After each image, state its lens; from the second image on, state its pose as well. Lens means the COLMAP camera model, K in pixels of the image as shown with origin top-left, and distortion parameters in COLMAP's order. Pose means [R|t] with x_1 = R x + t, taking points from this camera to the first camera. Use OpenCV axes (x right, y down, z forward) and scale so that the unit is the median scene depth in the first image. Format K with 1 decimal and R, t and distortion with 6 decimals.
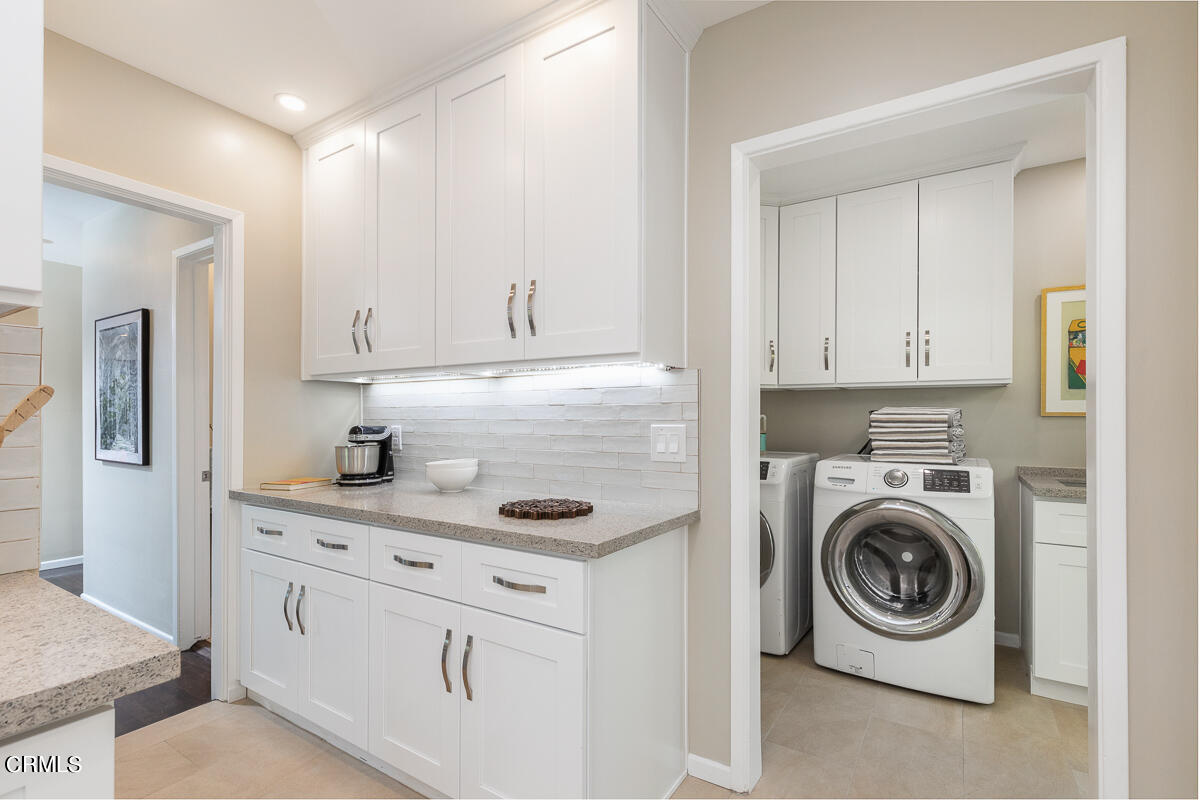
lens RADIAL K [[536.8, 0, 594.3], [0, 536.8, 417.6], [0, 0, 1]] dist [0.002667, -0.001004]
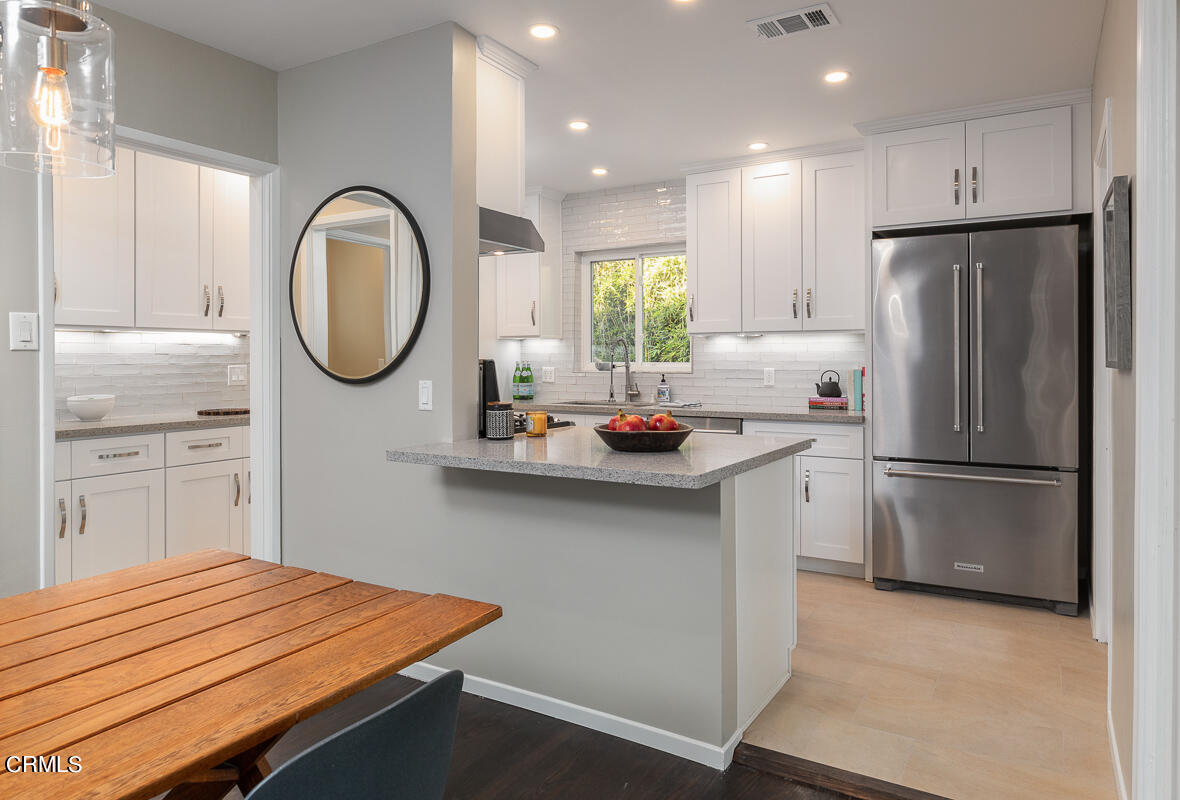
lens RADIAL K [[755.8, 0, 574.9], [0, 755.8, 358.4], [0, 0, 1]] dist [0.024860, 0.001892]
pose [[-0.012079, -0.003988, 0.999919, -1.937398], [-0.000036, 0.999992, 0.003988, -0.017689], [-0.999927, 0.000012, -0.012079, -0.114729]]
